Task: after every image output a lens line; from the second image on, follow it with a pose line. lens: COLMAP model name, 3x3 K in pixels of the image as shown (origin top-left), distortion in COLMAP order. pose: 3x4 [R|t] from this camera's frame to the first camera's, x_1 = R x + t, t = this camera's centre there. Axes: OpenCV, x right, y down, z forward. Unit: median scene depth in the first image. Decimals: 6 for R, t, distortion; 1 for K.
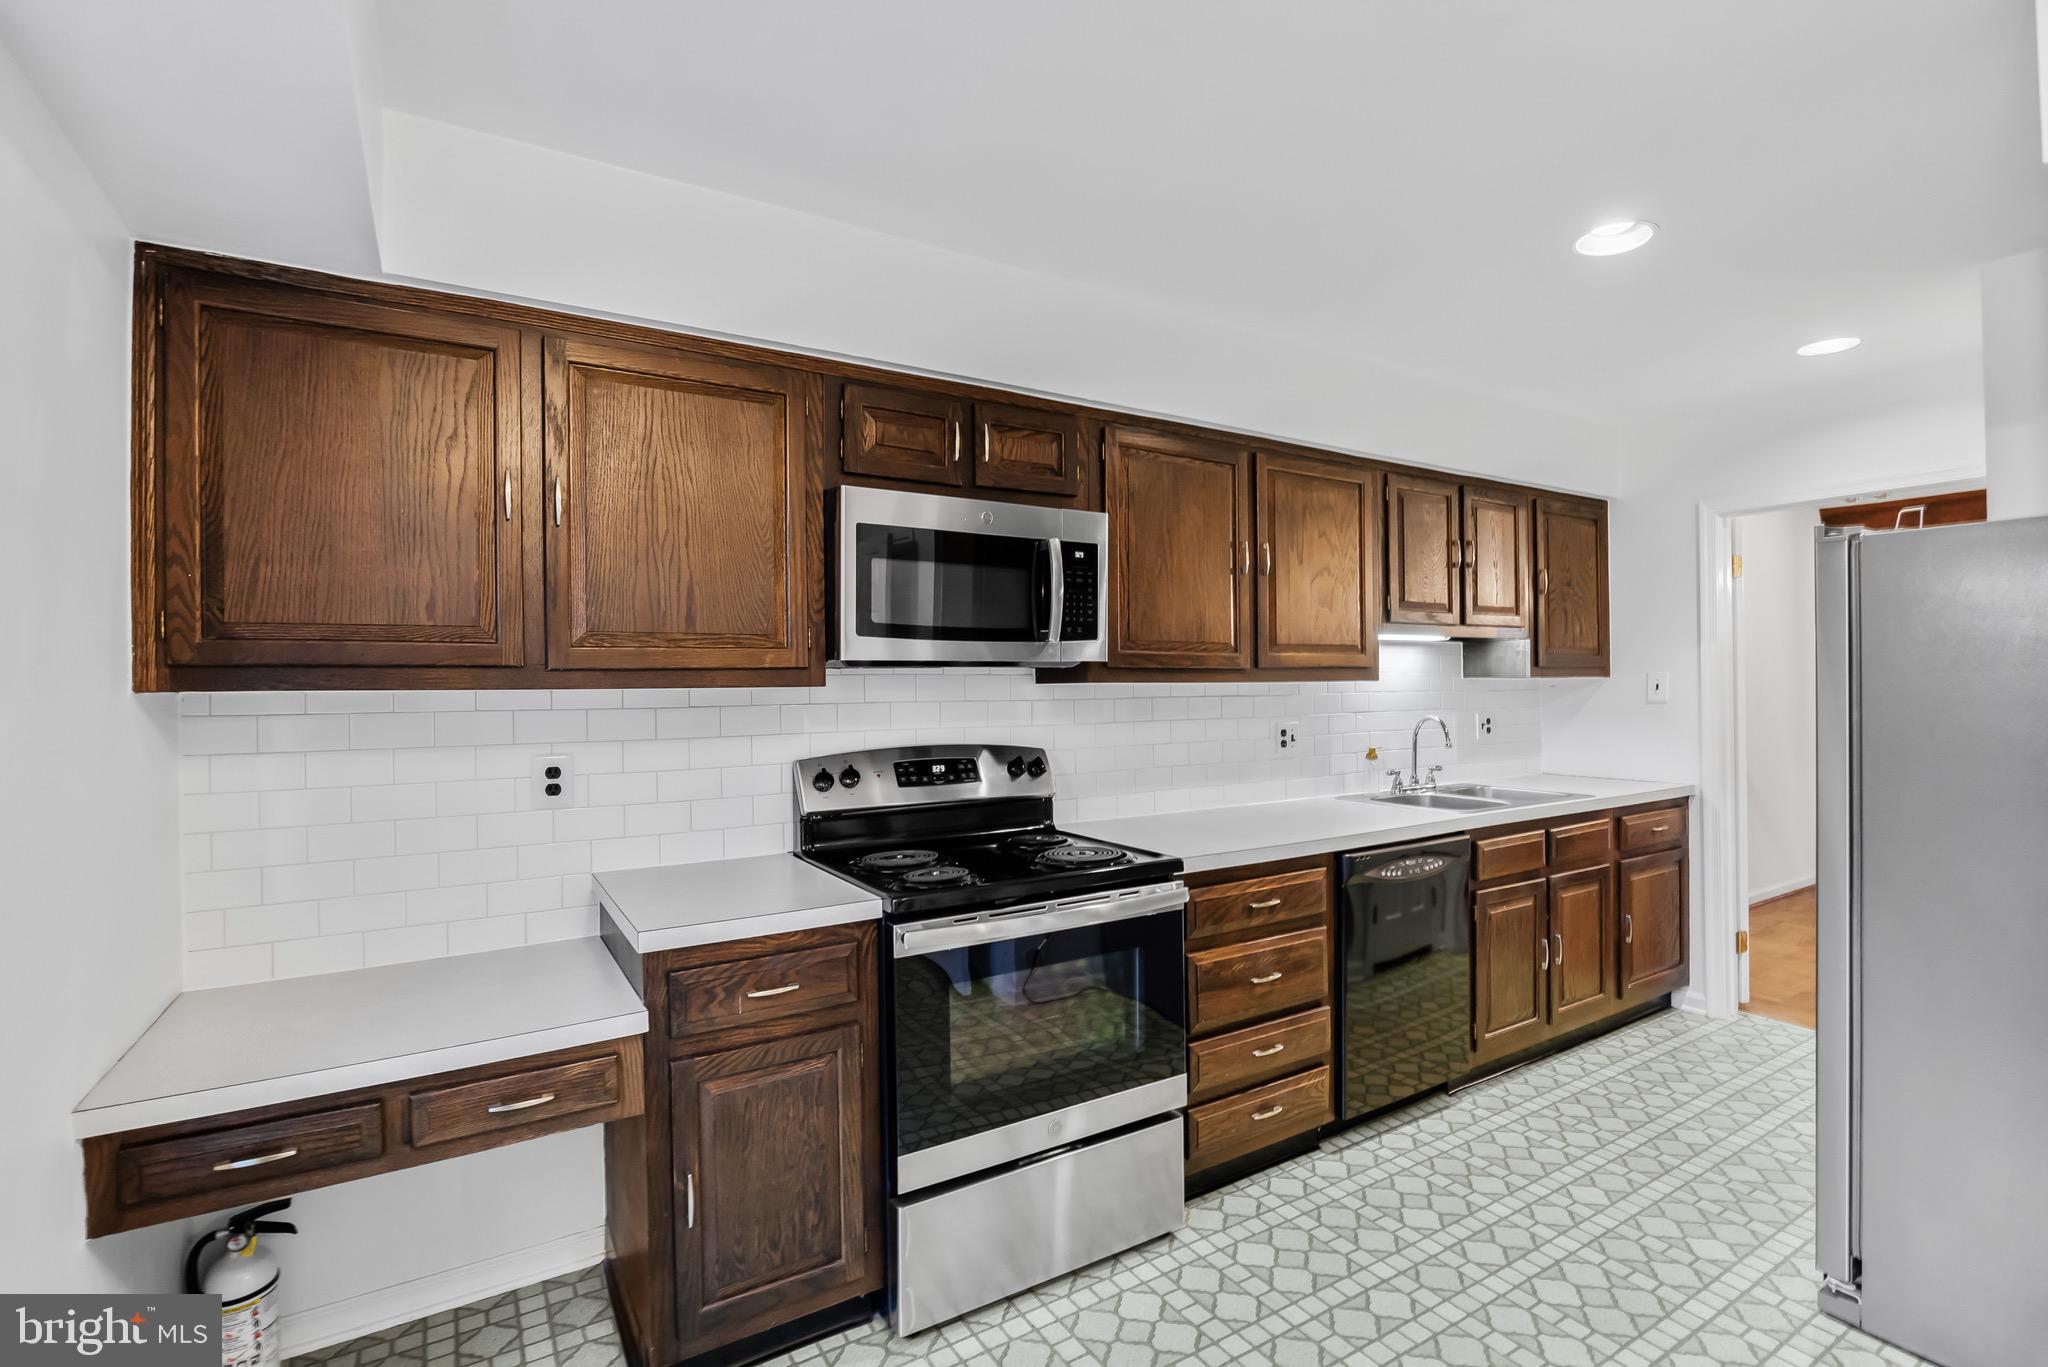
lens RADIAL K [[935.2, 0, 1050.3], [0, 935.2, 685.5], [0, 0, 1]] dist [-0.014549, 0.000806]
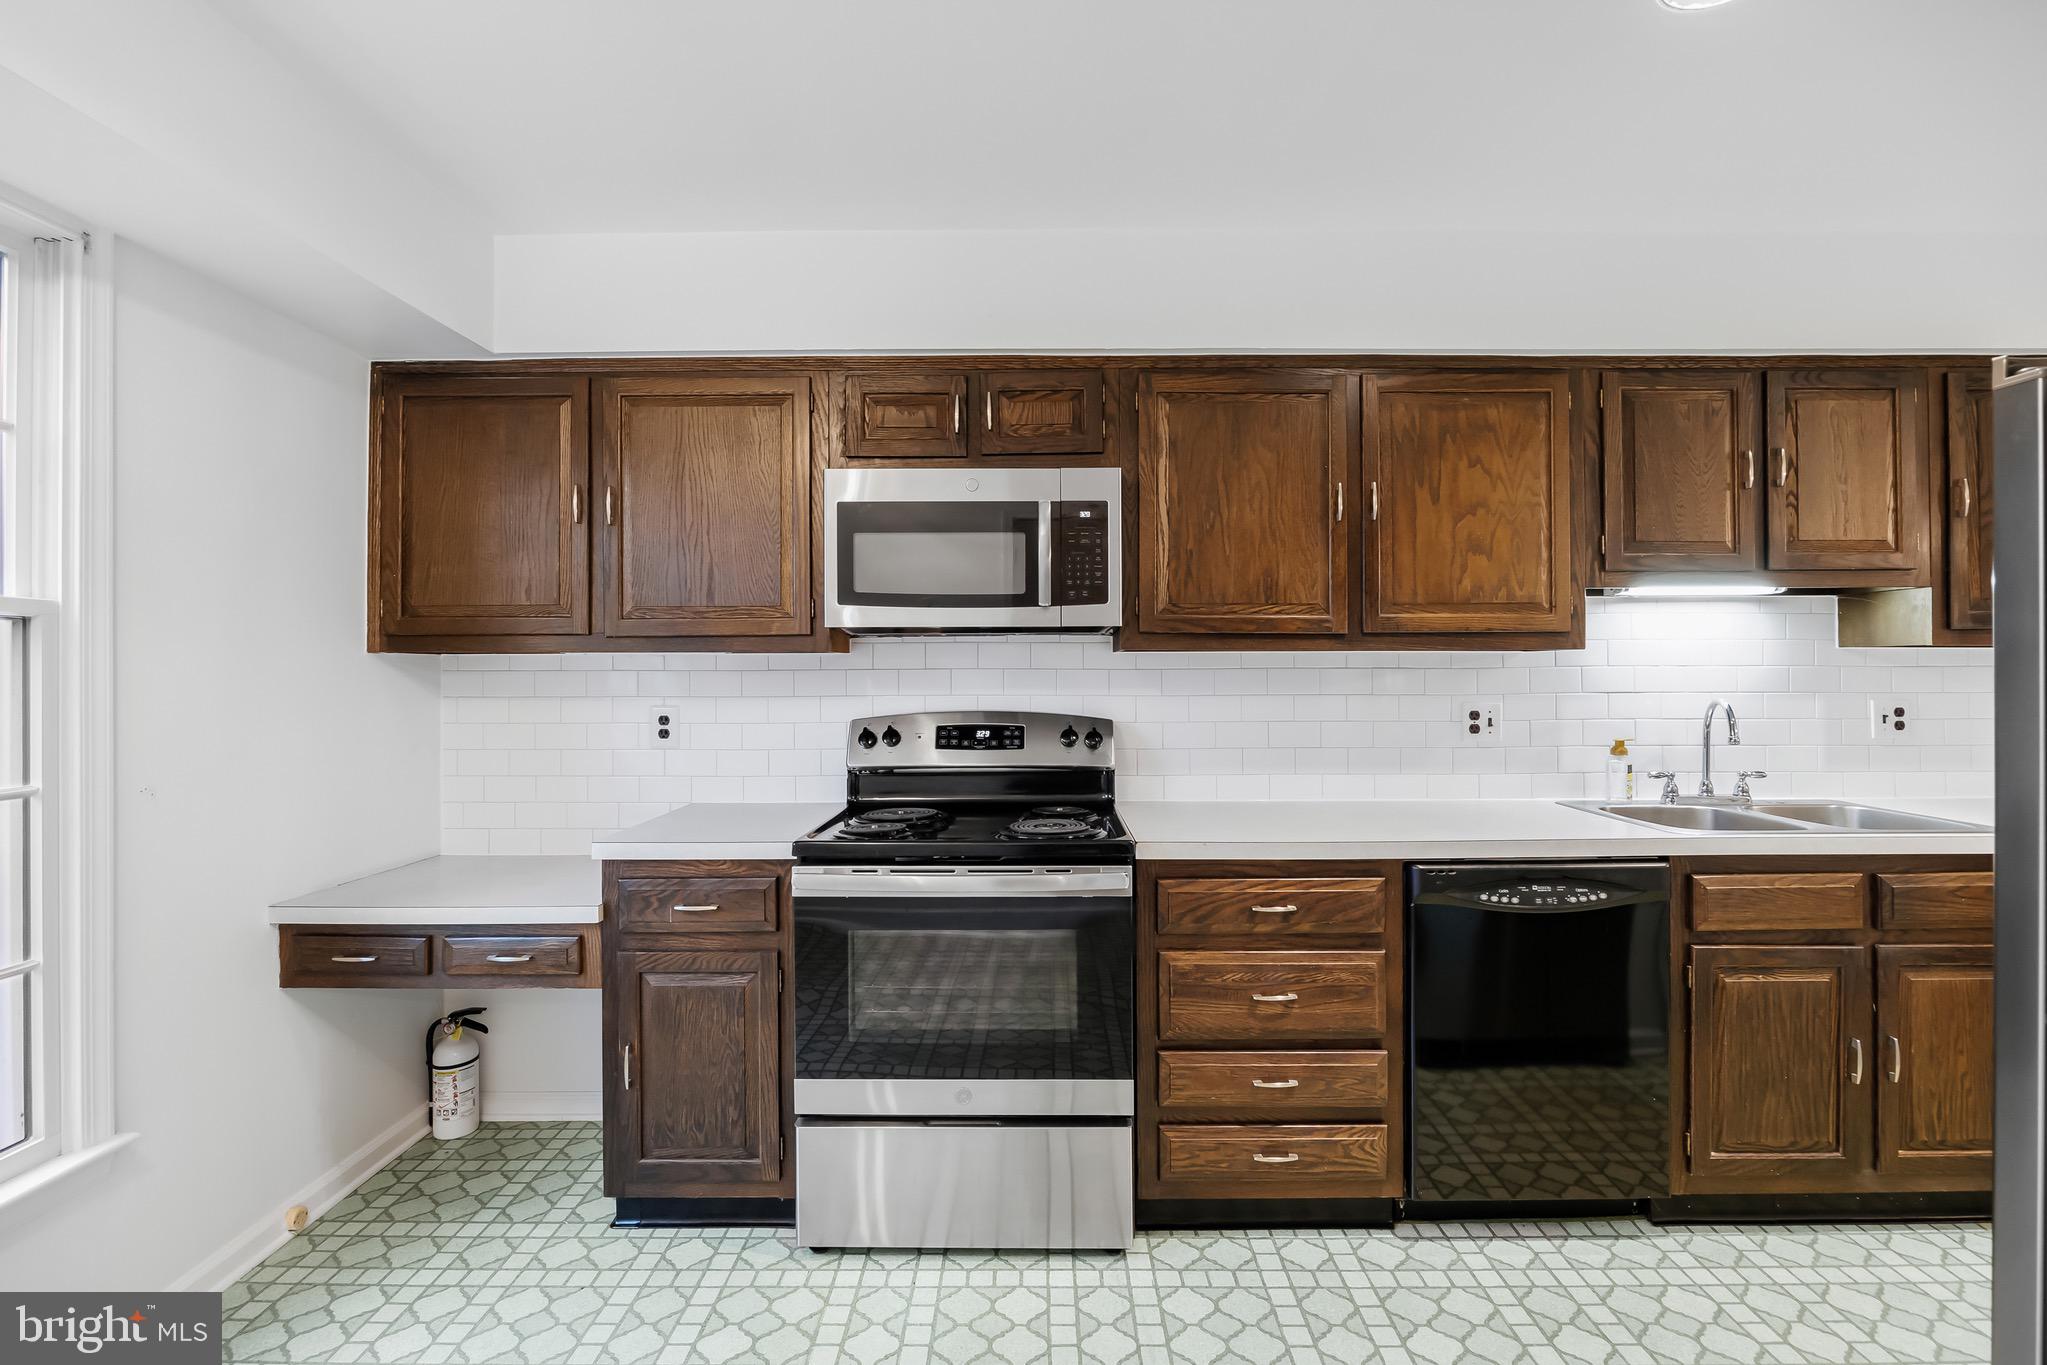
lens RADIAL K [[957.8, 0, 1062.4], [0, 957.8, 664.3], [0, 0, 1]] dist [-0.011057, 0.000067]
pose [[0.847051, 0.003844, -0.531498, 0.536956], [-0.006129, 0.999978, -0.002534, 0.015542], [0.531477, 0.005404, 0.847055, 0.165417]]
